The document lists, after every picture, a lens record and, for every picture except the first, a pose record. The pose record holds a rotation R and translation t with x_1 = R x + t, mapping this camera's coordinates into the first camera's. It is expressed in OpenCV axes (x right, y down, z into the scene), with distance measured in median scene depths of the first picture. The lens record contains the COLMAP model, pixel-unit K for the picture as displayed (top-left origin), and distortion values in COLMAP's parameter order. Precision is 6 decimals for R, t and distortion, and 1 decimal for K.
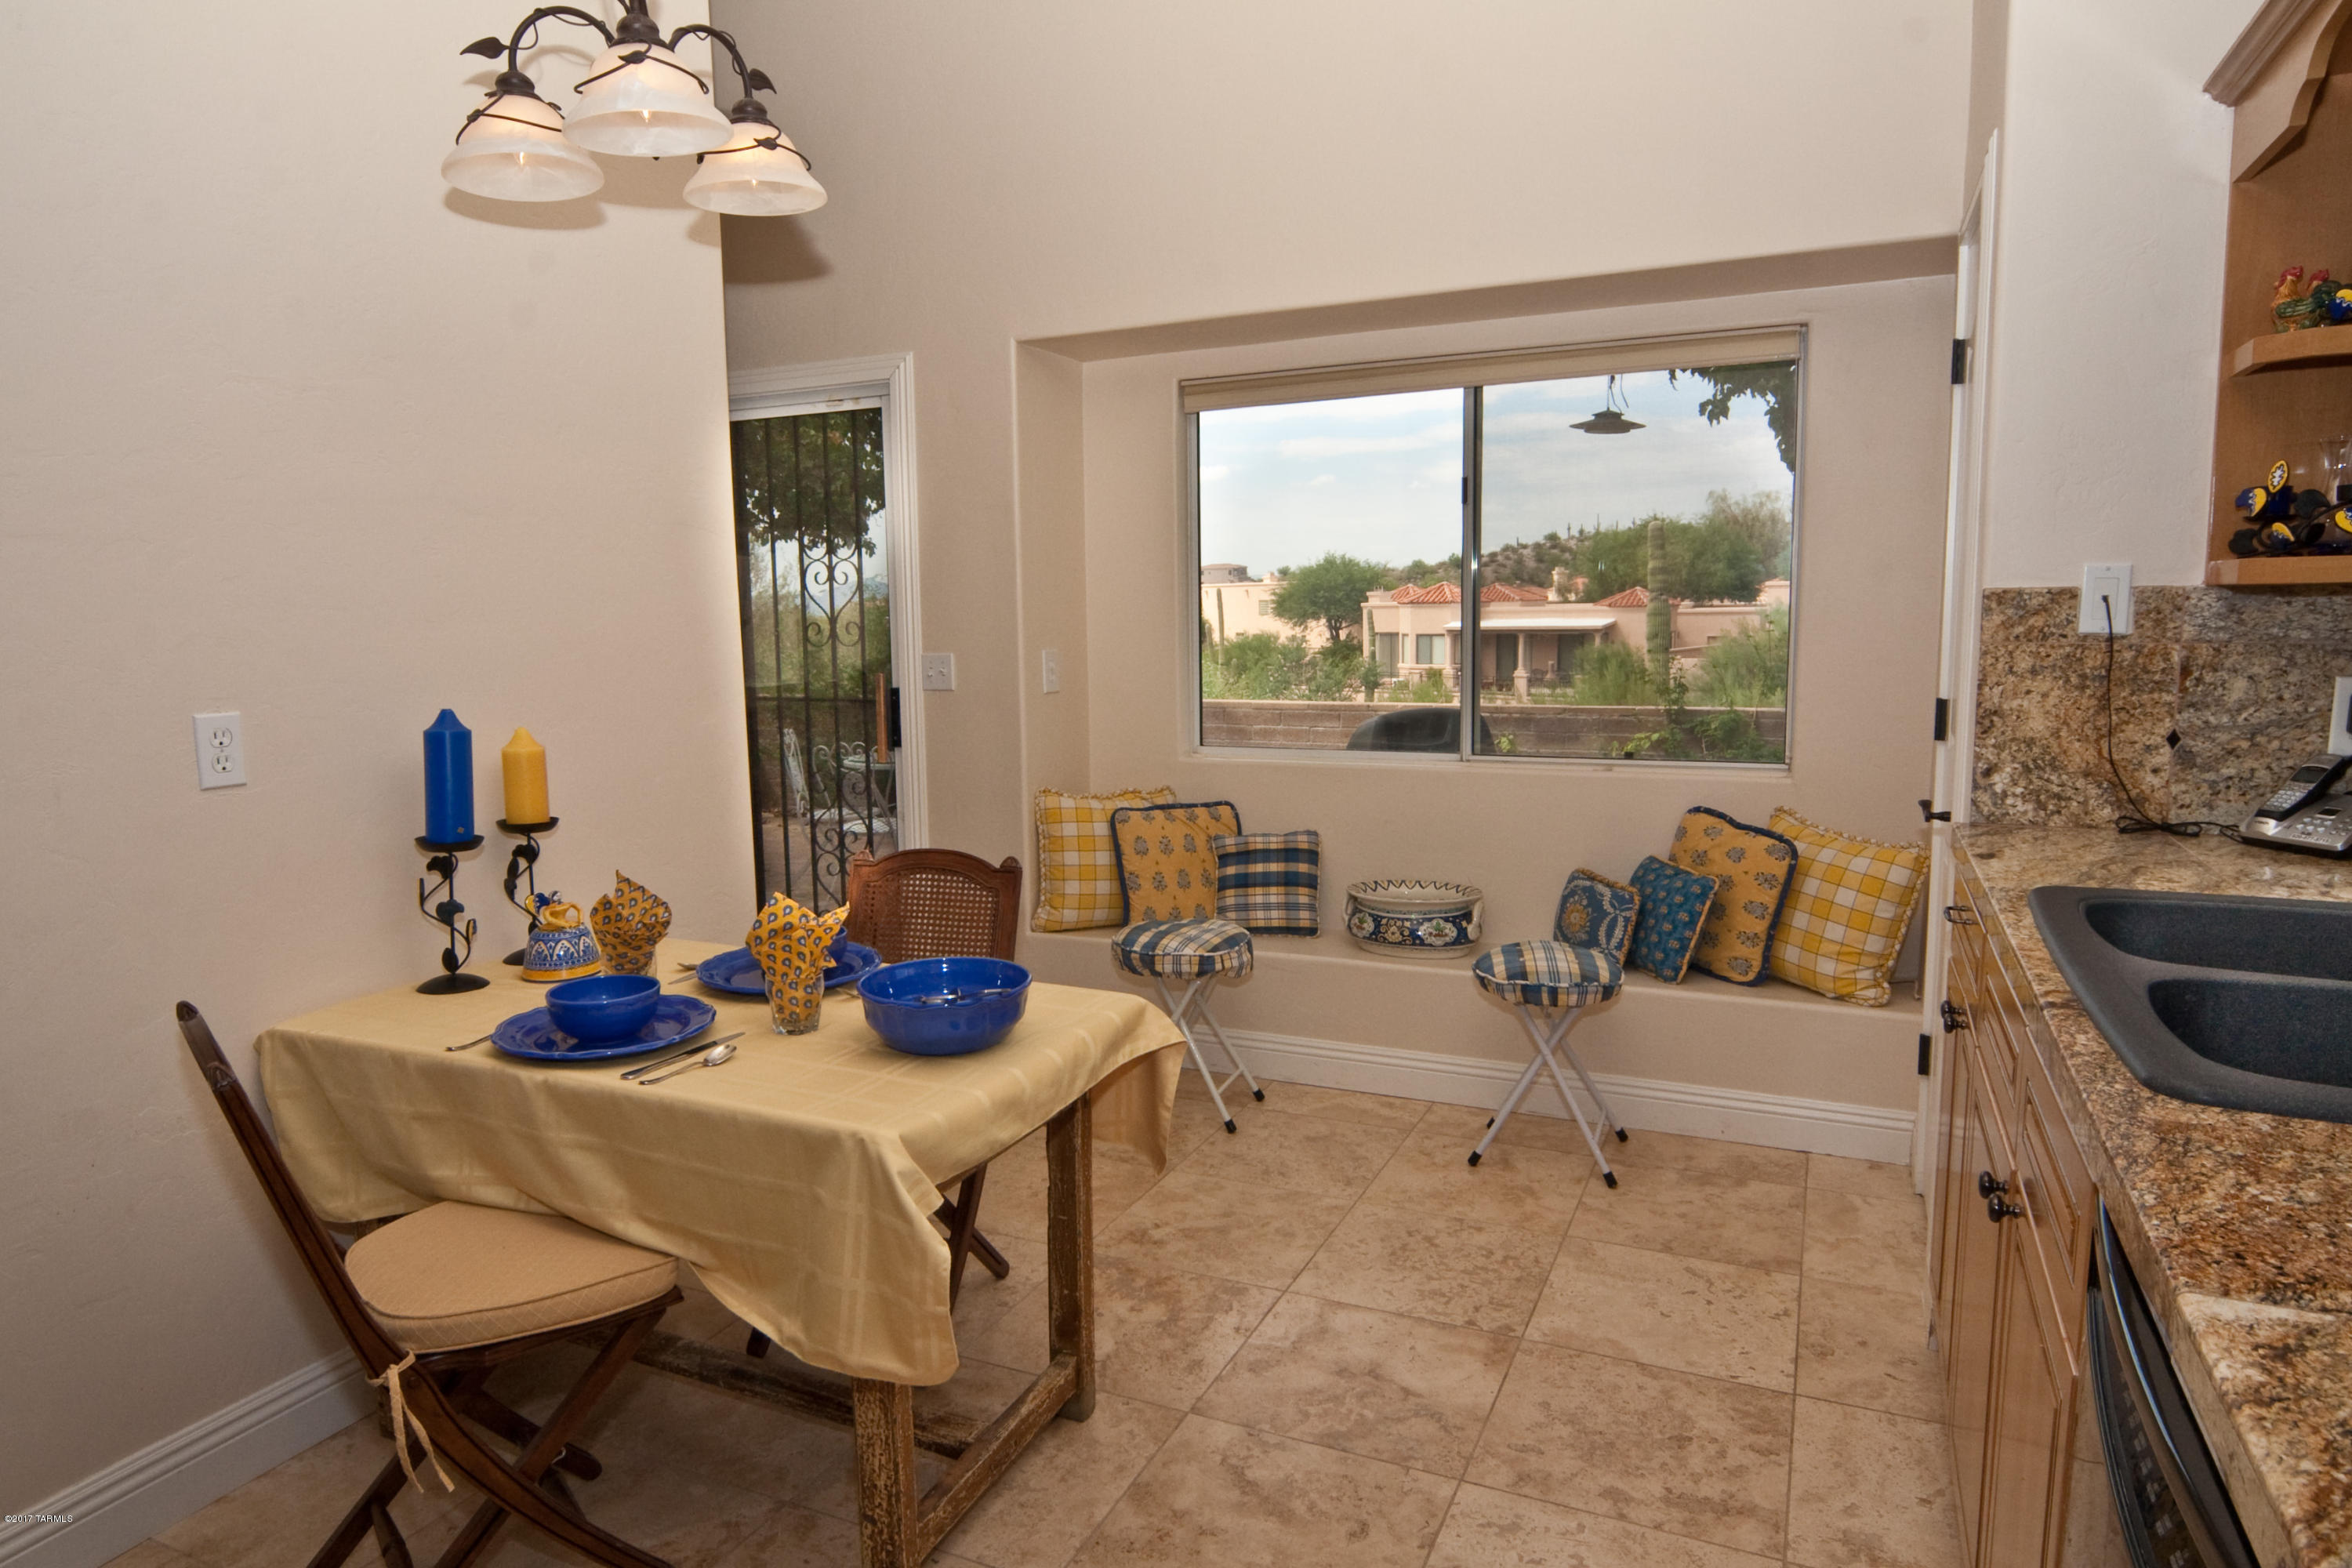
lens RADIAL K [[1420.7, 0, 1176.0], [0, 1420.7, 784.0], [0, 0, 1]] dist [-0.011140, 0.000044]
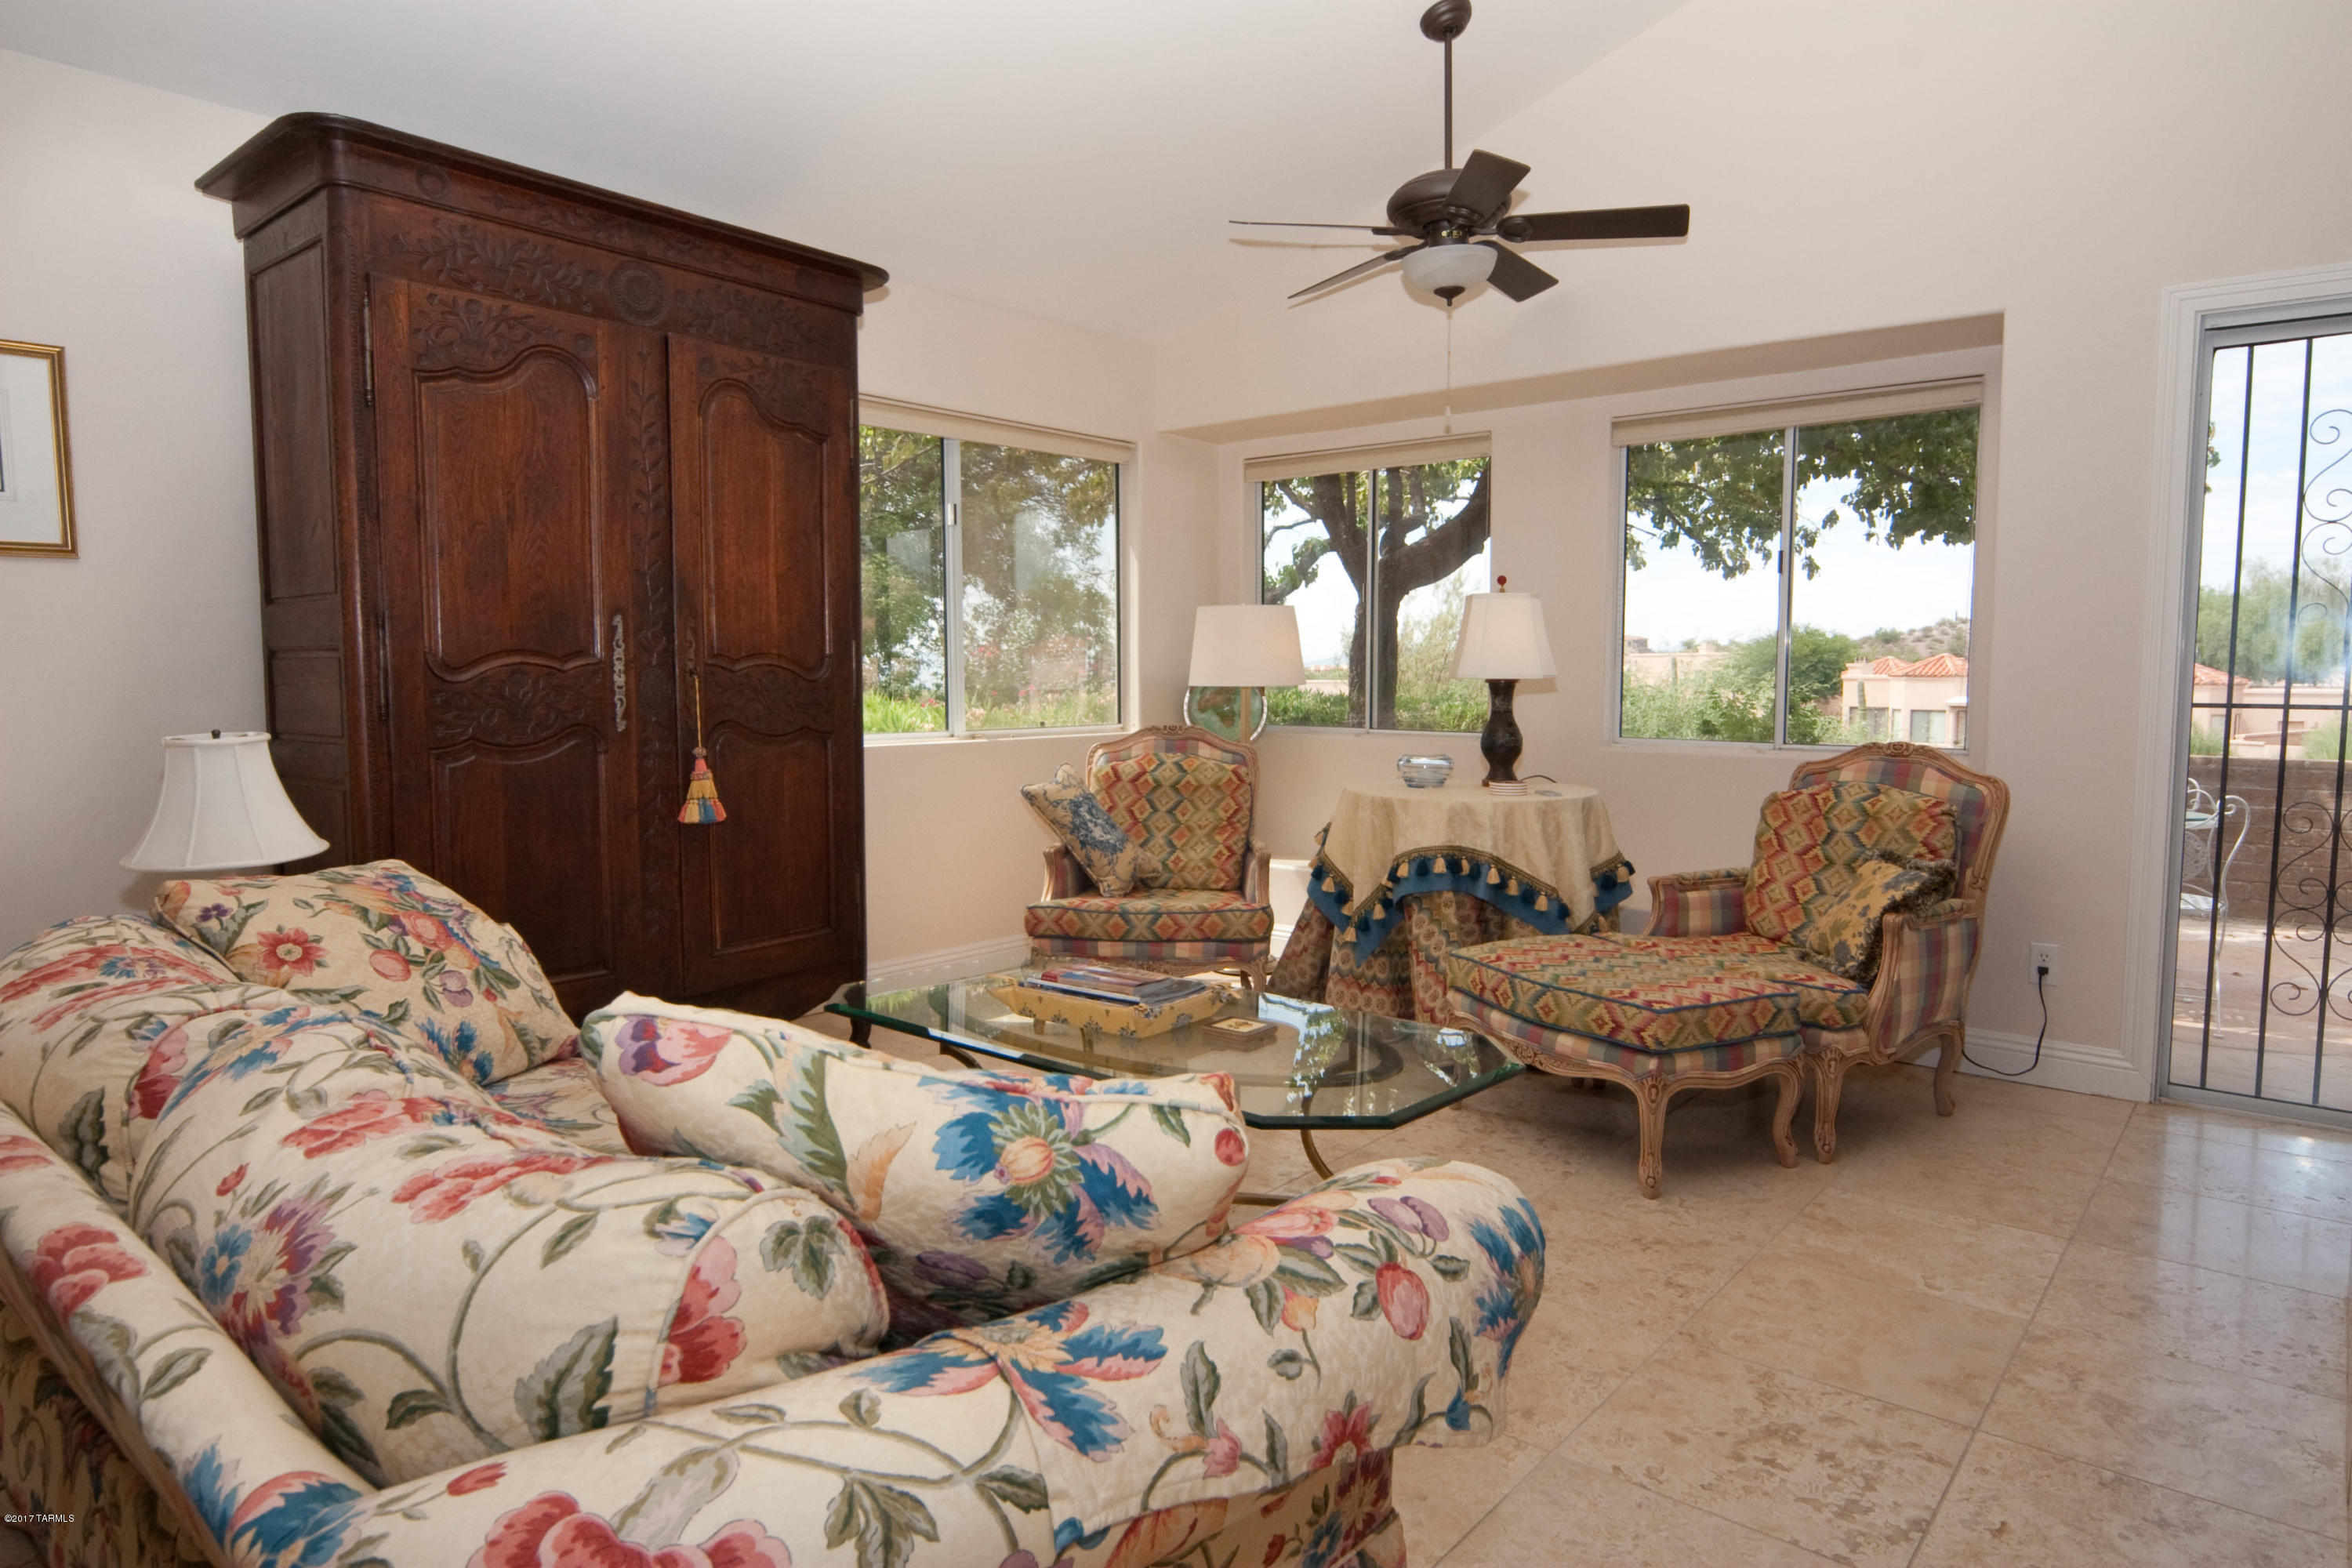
lens RADIAL K [[1387.6, 0, 1173.3], [0, 1387.6, 787.3], [0, 0, 1]] dist [-0.012148, 0.001206]
pose [[0.963925, 0.040857, -0.263020, -1.014931], [-0.052186, 0.997980, -0.036227, 0.040135], [0.261009, 0.048646, 0.964110, 0.261393]]
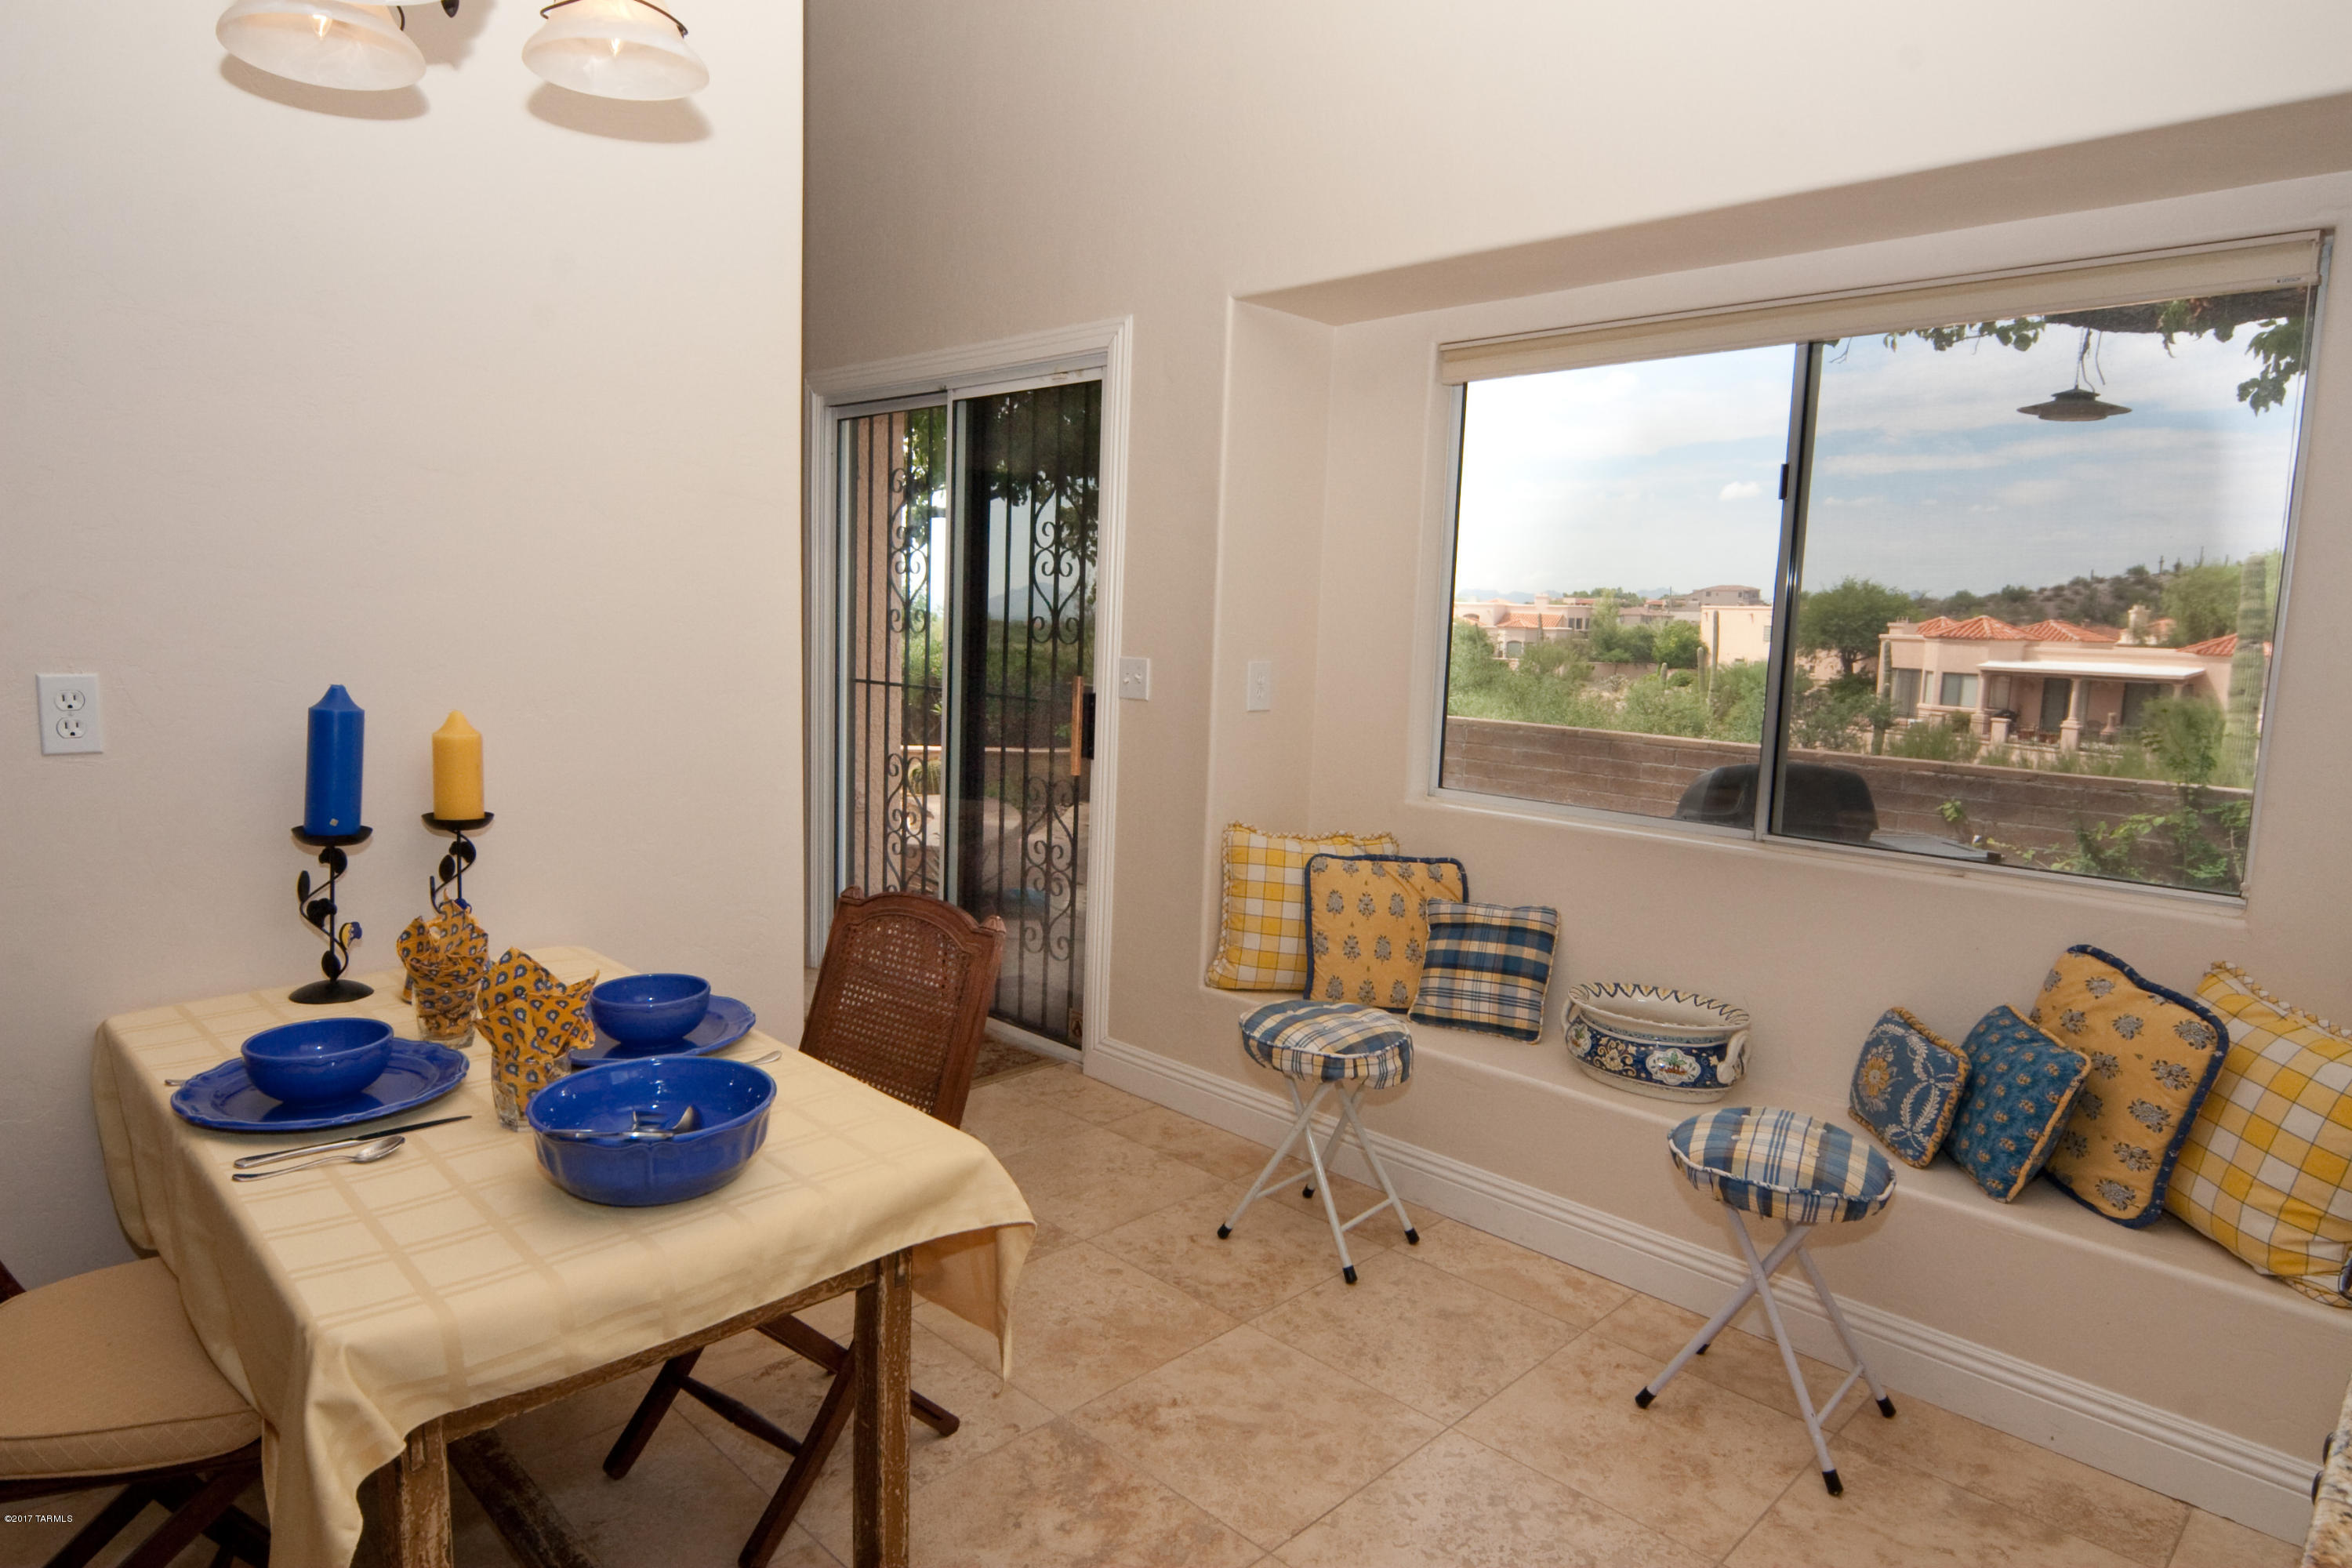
lens RADIAL K [[1387.6, 0, 1173.3], [0, 1387.6, 787.3], [0, 0, 1]] dist [-0.012148, 0.001206]
pose [[0.938789, 0.089120, -0.332765, 0.169564], [-0.089442, 0.995888, 0.014385, -0.030069], [0.332678, 0.016258, 0.942900, 0.222845]]
